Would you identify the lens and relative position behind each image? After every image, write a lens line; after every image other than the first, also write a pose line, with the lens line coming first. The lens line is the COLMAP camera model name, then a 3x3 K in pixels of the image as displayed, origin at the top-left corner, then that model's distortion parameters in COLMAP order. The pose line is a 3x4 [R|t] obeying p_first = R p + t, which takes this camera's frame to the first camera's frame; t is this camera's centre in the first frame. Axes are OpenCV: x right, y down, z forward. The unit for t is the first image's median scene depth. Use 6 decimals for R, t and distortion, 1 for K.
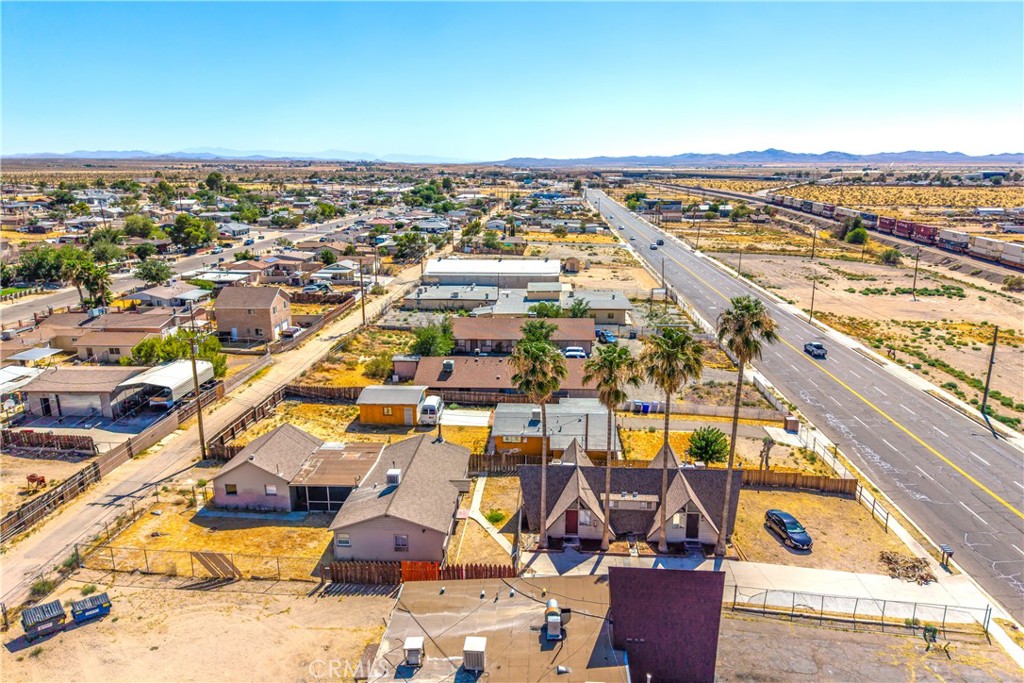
lens RADIAL K [[683.0, 0, 513.0], [0, 683.0, 342.6], [0, 0, 1]] dist [0.034407, -0.037051]
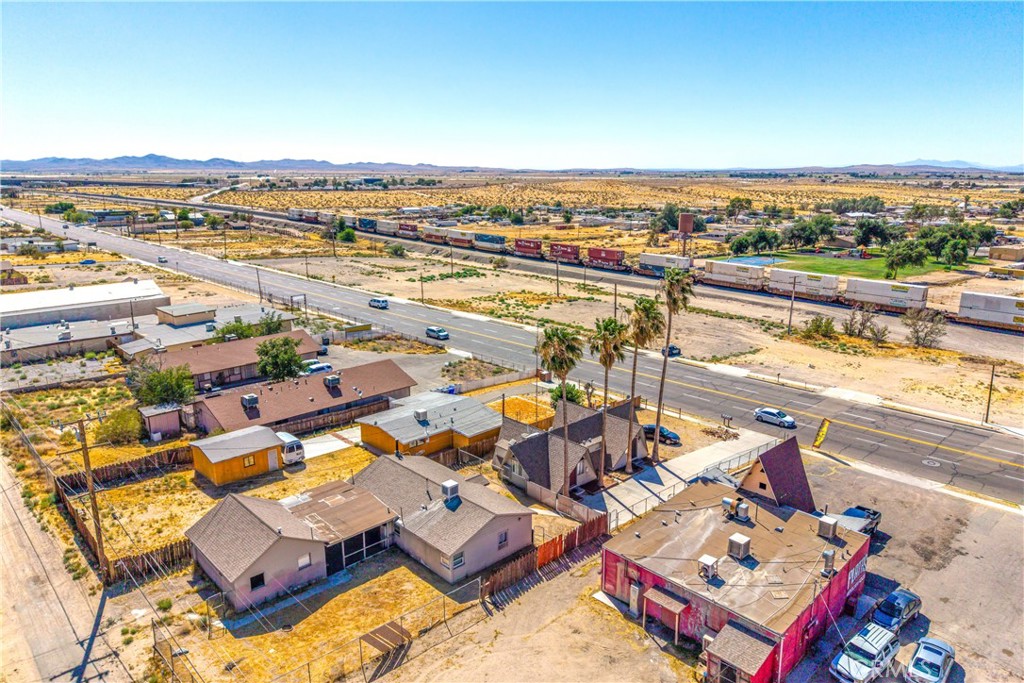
lens RADIAL K [[683.0, 0, 513.0], [0, 683.0, 342.6], [0, 0, 1]] dist [0.034407, -0.037051]
pose [[0.683975, -0.176118, 0.707927, -0.575705], [0.182498, 0.980873, 0.067698, -0.044707], [-0.706309, 0.082891, 0.703033, 0.170378]]
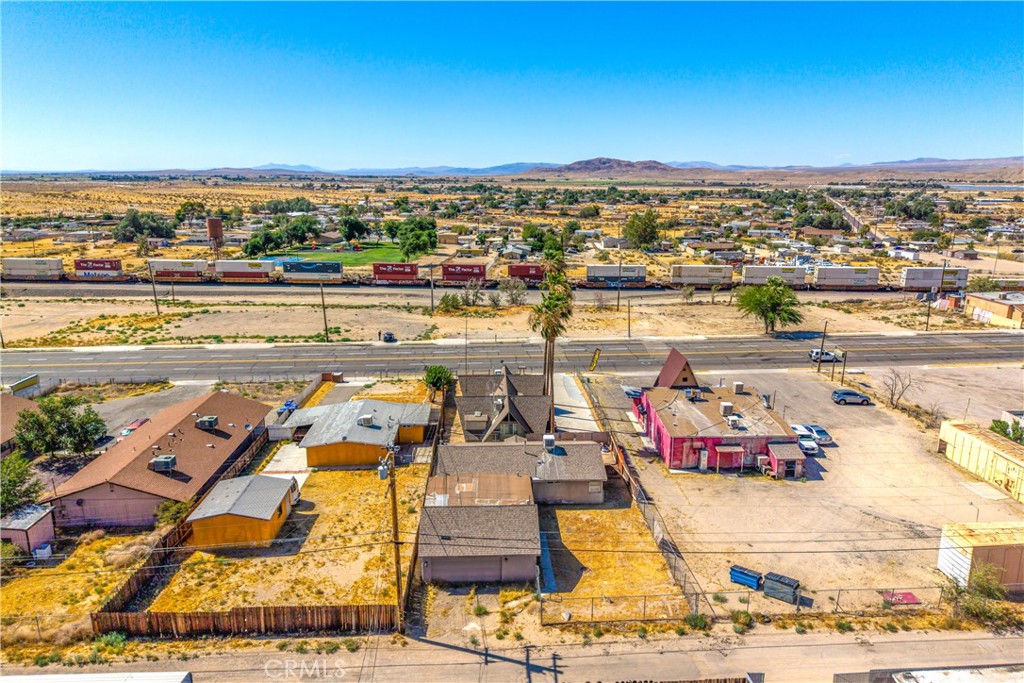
lens RADIAL K [[683.0, 0, 513.0], [0, 683.0, 342.6], [0, 0, 1]] dist [0.034407, -0.037051]
pose [[-0.093299, -0.237568, 0.966880, -0.944727], [0.251520, 0.933994, 0.253758, -0.207443], [-0.963345, 0.266865, -0.027388, 0.783155]]
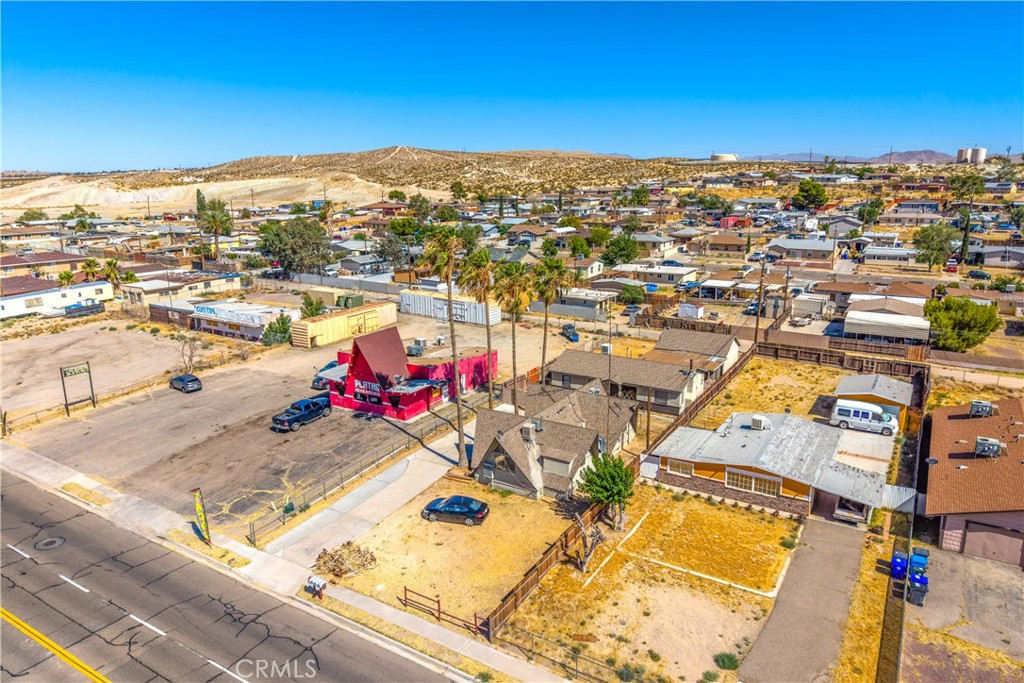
lens RADIAL K [[683.0, 0, 513.0], [0, 683.0, 342.6], [0, 0, 1]] dist [0.034407, -0.037051]
pose [[-0.476687, 0.213103, -0.852852, 0.834094], [-0.216302, 0.911910, 0.348759, -0.196898], [0.852046, 0.350722, -0.388601, 1.030036]]
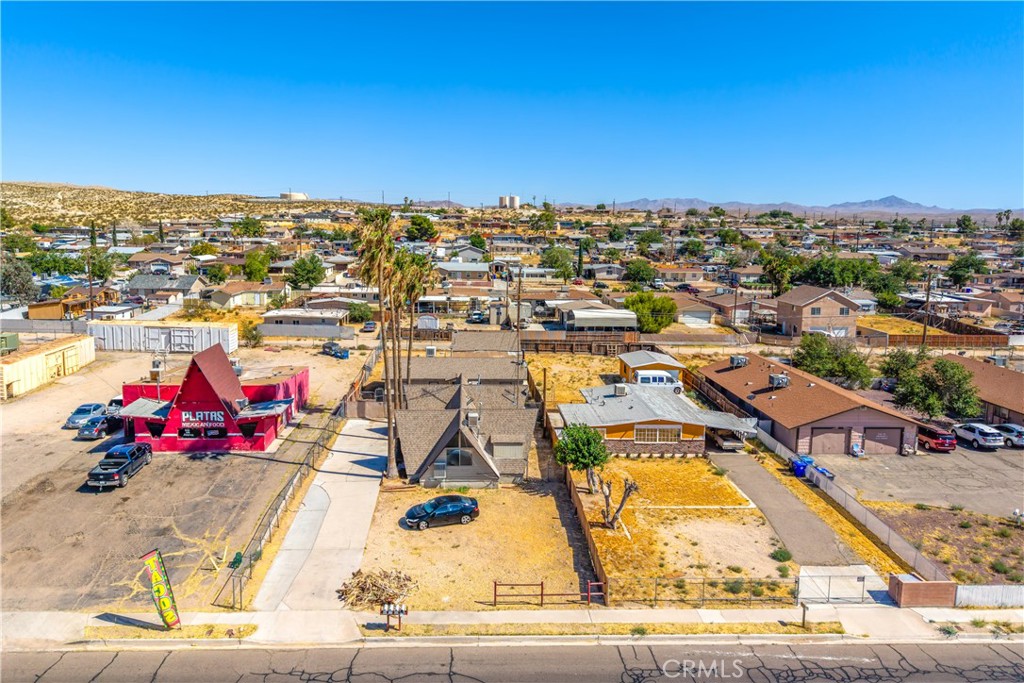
lens RADIAL K [[704.3, 0, 499.2], [0, 704.3, 336.9], [0, 0, 1]] dist [0.060501, -0.073089]
pose [[0.103982, 0.164967, -0.980802, 0.922408], [-0.266323, 0.954754, 0.132351, -0.042581], [0.958259, 0.247448, 0.143212, 0.690011]]
